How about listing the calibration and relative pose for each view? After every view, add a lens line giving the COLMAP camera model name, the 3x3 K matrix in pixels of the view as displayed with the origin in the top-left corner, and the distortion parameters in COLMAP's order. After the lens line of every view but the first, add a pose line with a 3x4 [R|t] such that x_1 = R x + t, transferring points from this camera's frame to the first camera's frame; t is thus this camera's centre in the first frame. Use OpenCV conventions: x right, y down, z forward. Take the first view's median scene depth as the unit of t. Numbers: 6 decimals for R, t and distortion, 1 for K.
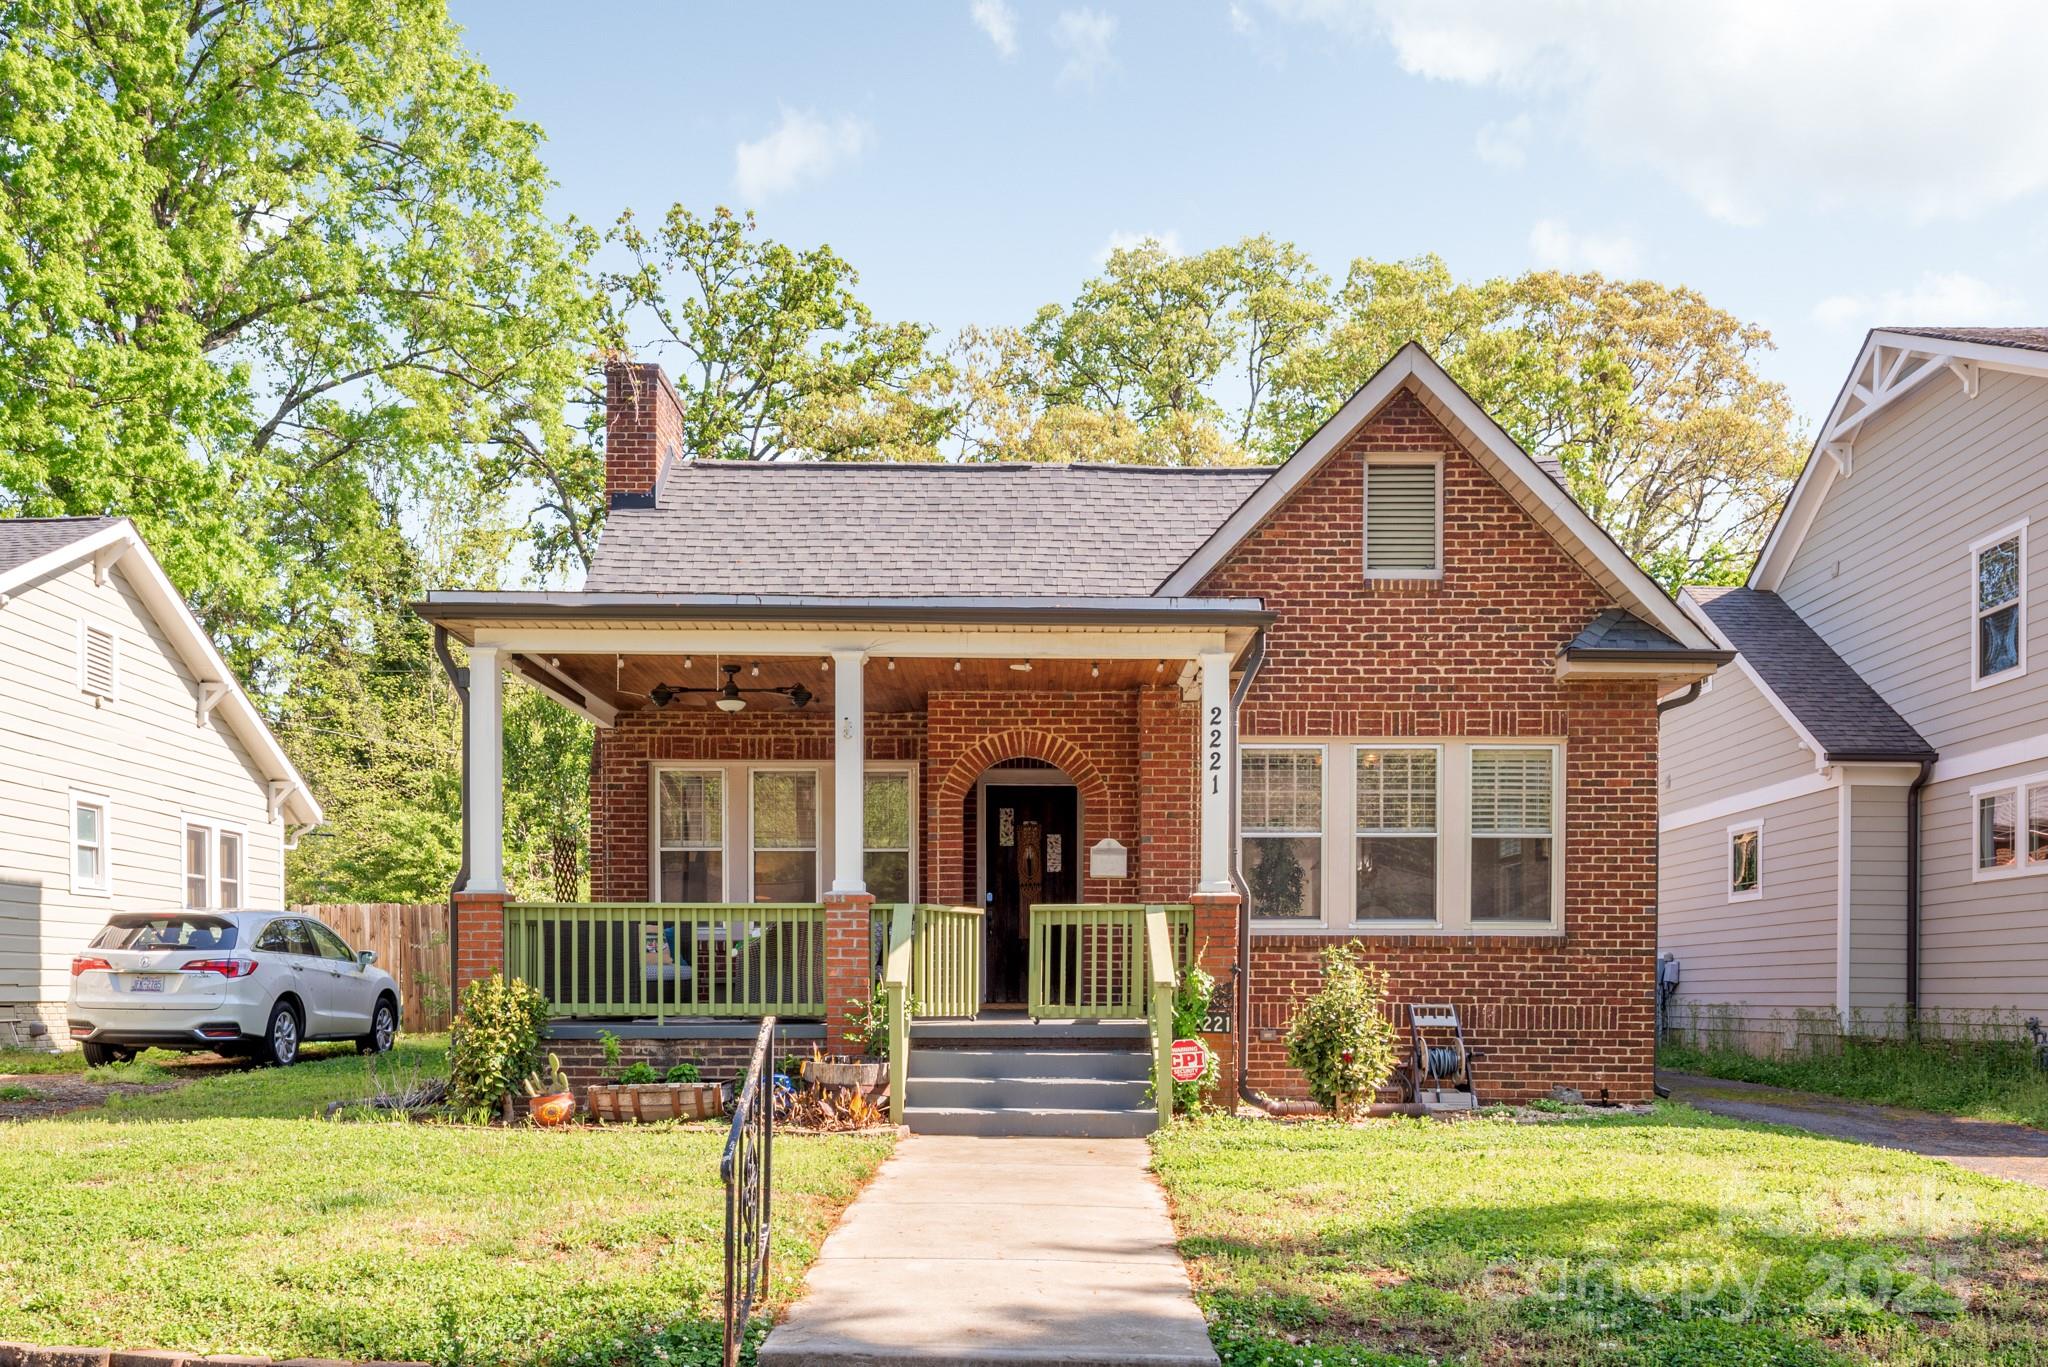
lens RADIAL K [[1672.9, 0, 1024.0], [0, 1672.9, 683.5], [0, 0, 1]] dist [-0.005245, -0.001899]
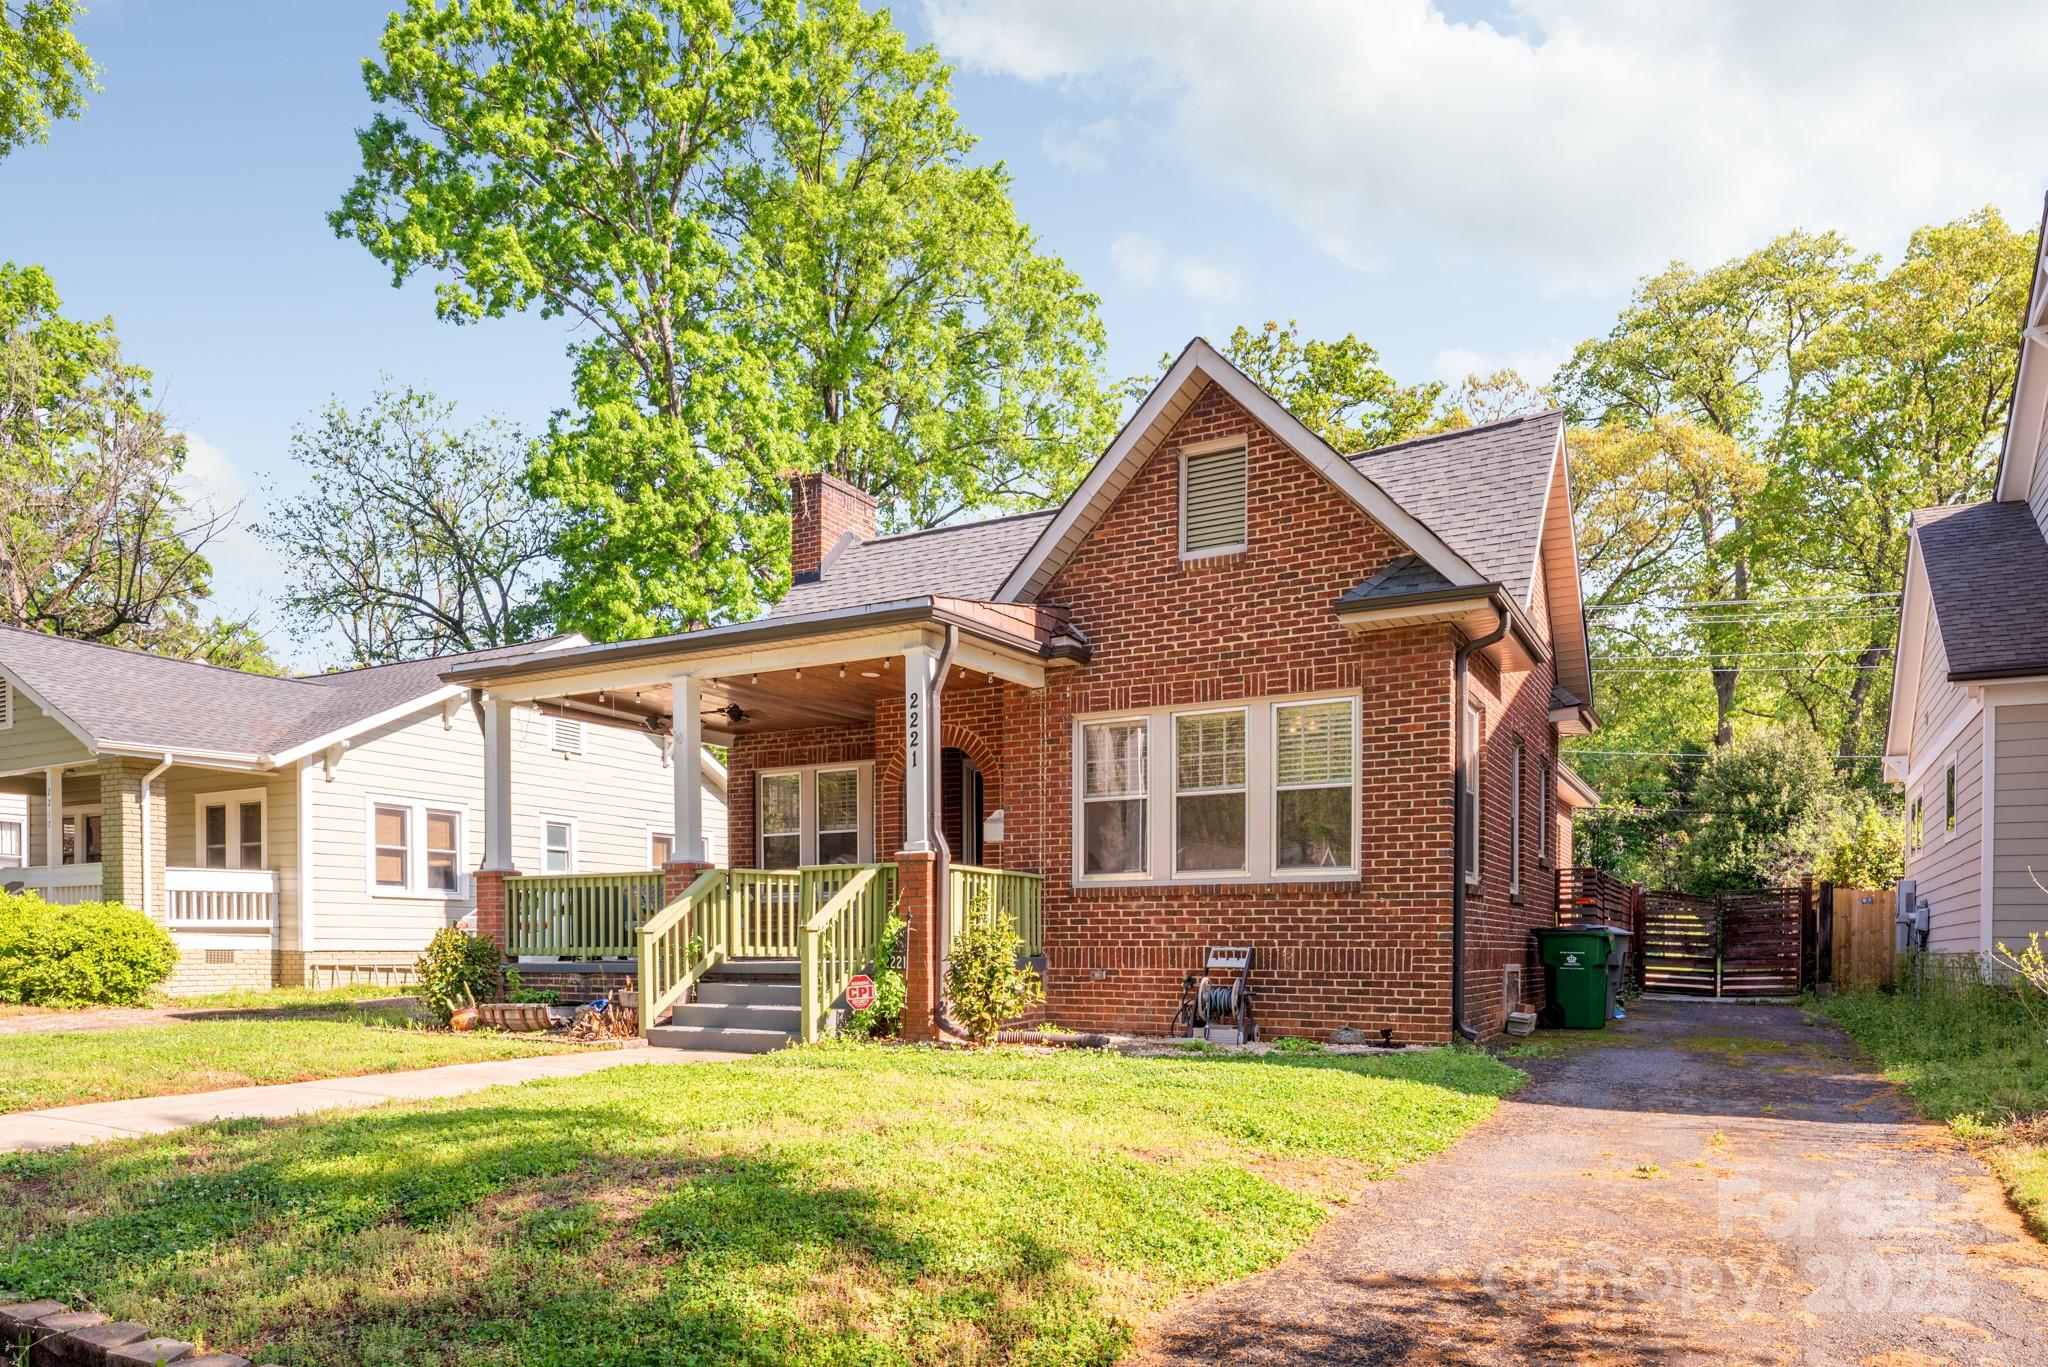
lens RADIAL K [[1320.9, 0, 1026.7], [0, 1320.9, 726.6], [0, 0, 1]] dist [-0.003903, -0.002327]
pose [[0.877448, -0.083183, -0.472403, 0.524455], [0.089291, 0.995960, -0.009523, 0.045230], [0.471287, -0.033825, 0.881331, 0.187646]]
